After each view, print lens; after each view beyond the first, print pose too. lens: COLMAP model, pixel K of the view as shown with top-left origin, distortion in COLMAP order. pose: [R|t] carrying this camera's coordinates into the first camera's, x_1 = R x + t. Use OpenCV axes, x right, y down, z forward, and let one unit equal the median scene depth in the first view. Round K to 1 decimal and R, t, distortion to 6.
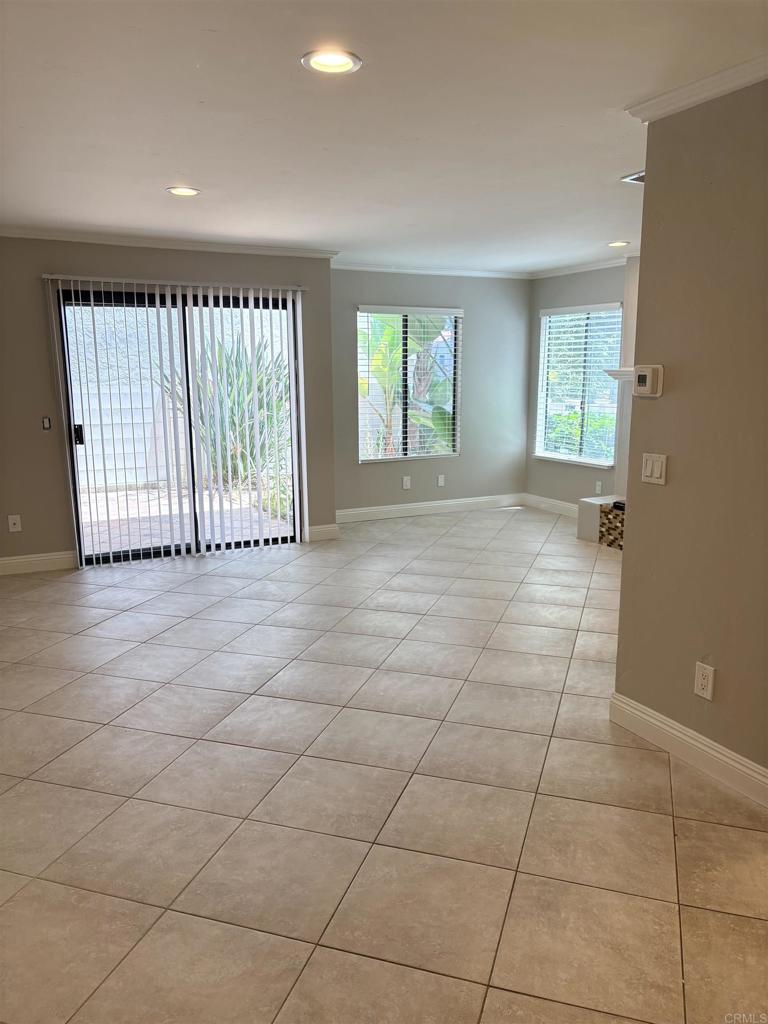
lens RADIAL K [[773.9, 0, 384.0], [0, 773.9, 512.0], [0, 0, 1]] dist [0.015494, -0.000453]
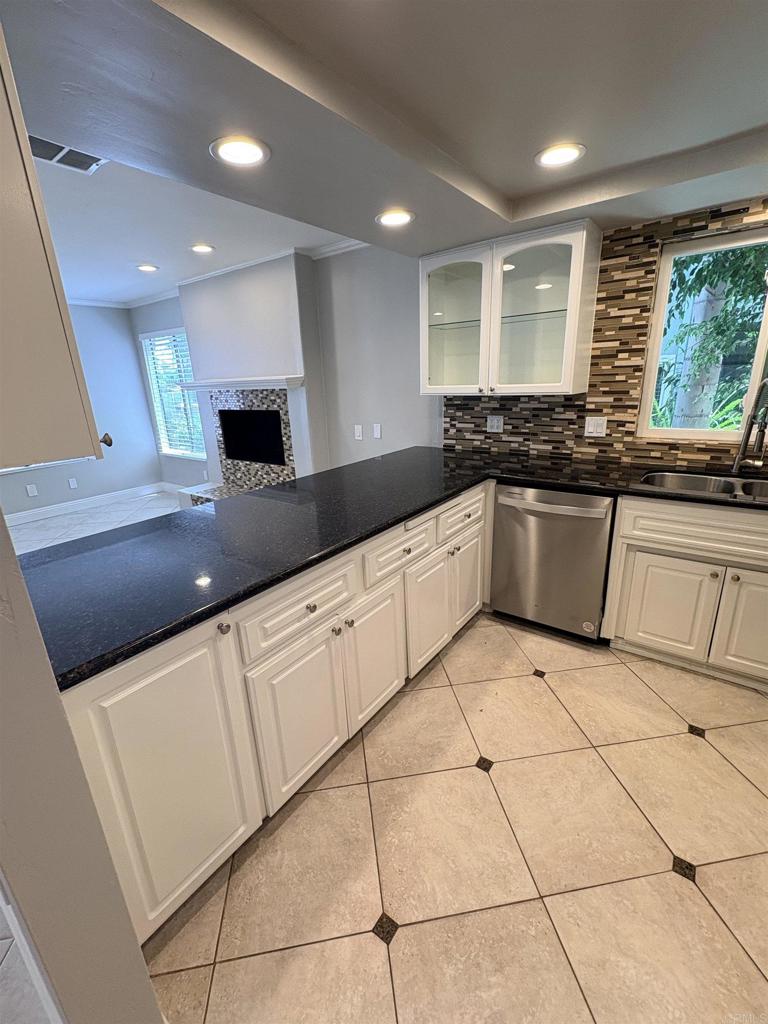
lens RADIAL K [[435.2, 0, 384.0], [0, 435.2, 512.0], [0, 0, 1]] dist [0.001711, -0.000122]
pose [[0.897113, -0.159289, 0.412088, 0.265173], [0.113291, 0.984496, 0.133916, -0.039796], [-0.427030, -0.073452, 0.901249, 0.234187]]
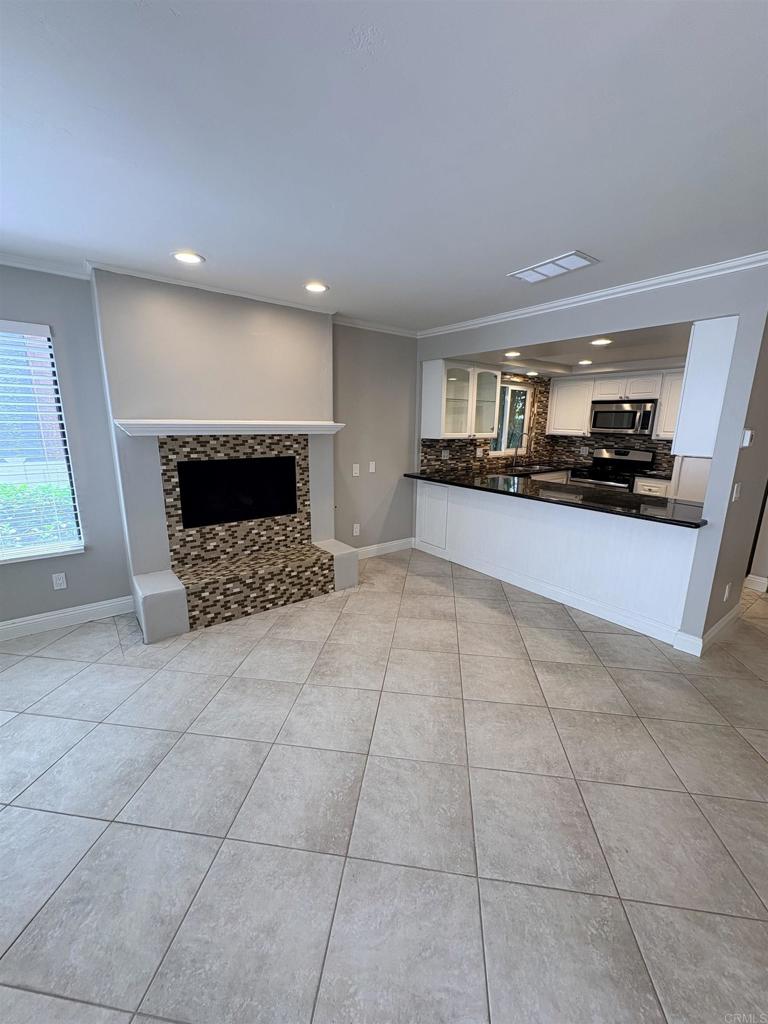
lens RADIAL K [[407.6, 0, 384.0], [0, 407.6, 512.0], [0, 0, 1]] dist [0.000512, 0.000107]
pose [[-0.178672, -0.213808, 0.960397, -0.159227], [0.164450, 0.955884, 0.243397, -0.157665], [-0.970068, 0.201426, -0.135629, 0.835406]]
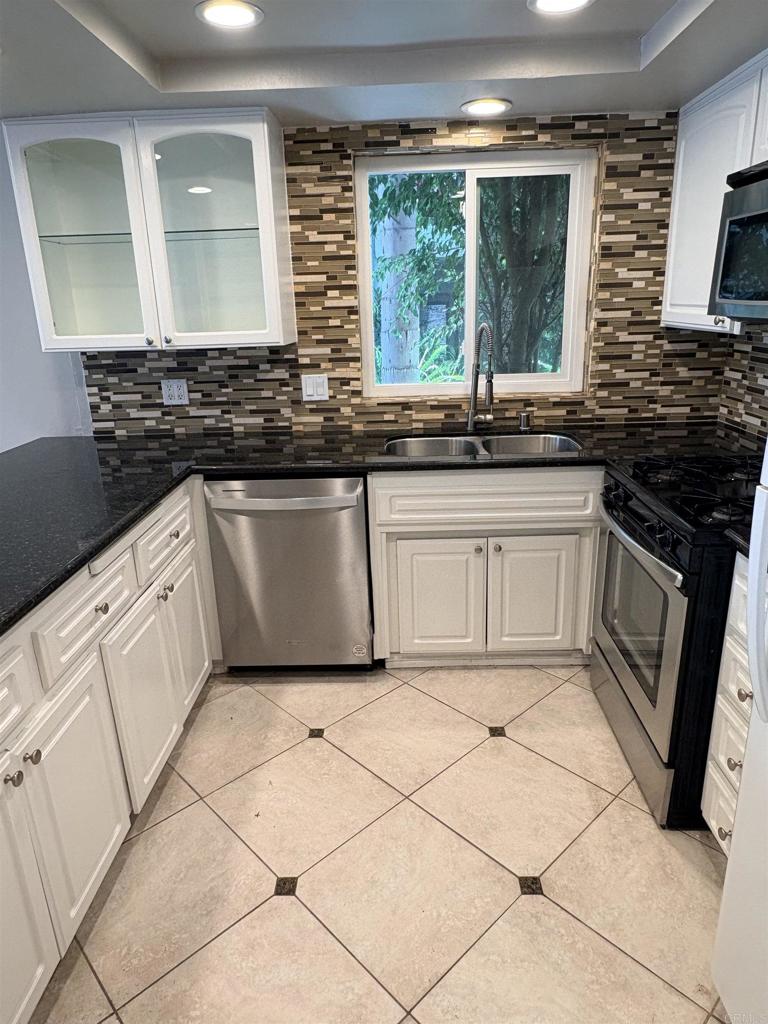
lens RADIAL K [[655.3, 0, 384.0], [0, 655.3, 512.0], [0, 0, 1]] dist [-0.007076, 0.003850]
pose [[0.475774, -0.275881, 0.835182, 0.240648], [0.187373, 0.959531, 0.210217, -0.044876], [-0.859378, 0.056474, 0.508213, 0.253100]]
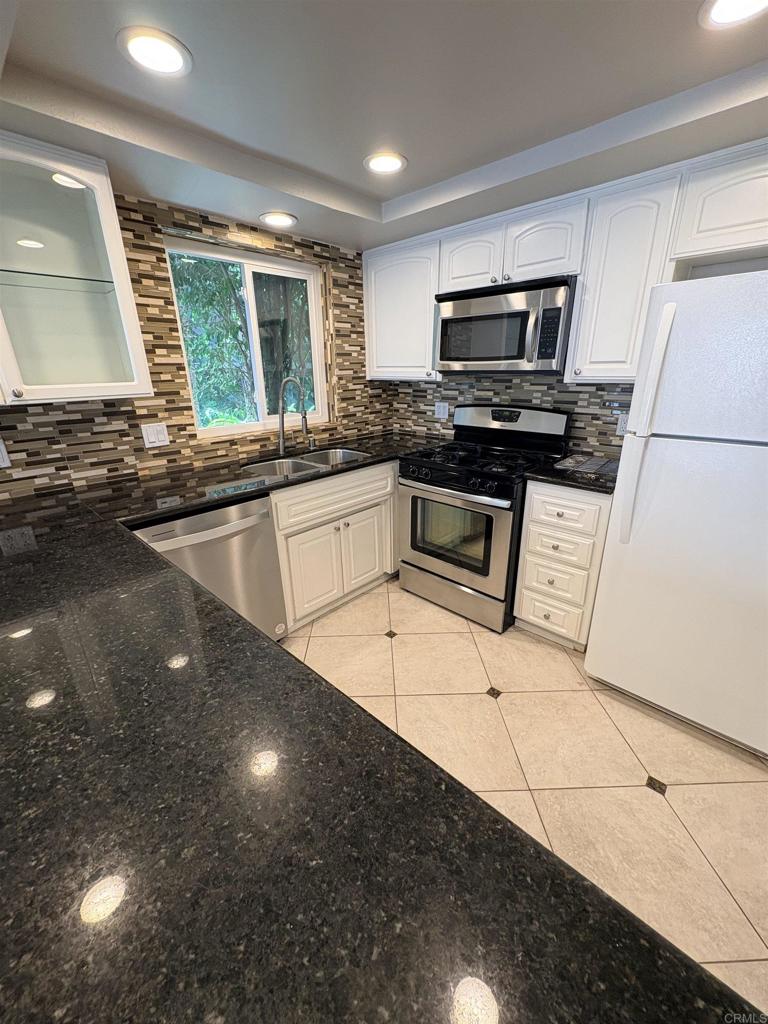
lens RADIAL K [[407.6, 0, 384.0], [0, 407.6, 512.0], [0, 0, 1]] dist [0.000512, 0.000107]
pose [[-0.334206, -0.304445, 0.891975, 0.255174], [0.189977, 0.905207, 0.380142, -0.073672], [-0.923155, 0.296501, -0.244688, 0.447330]]
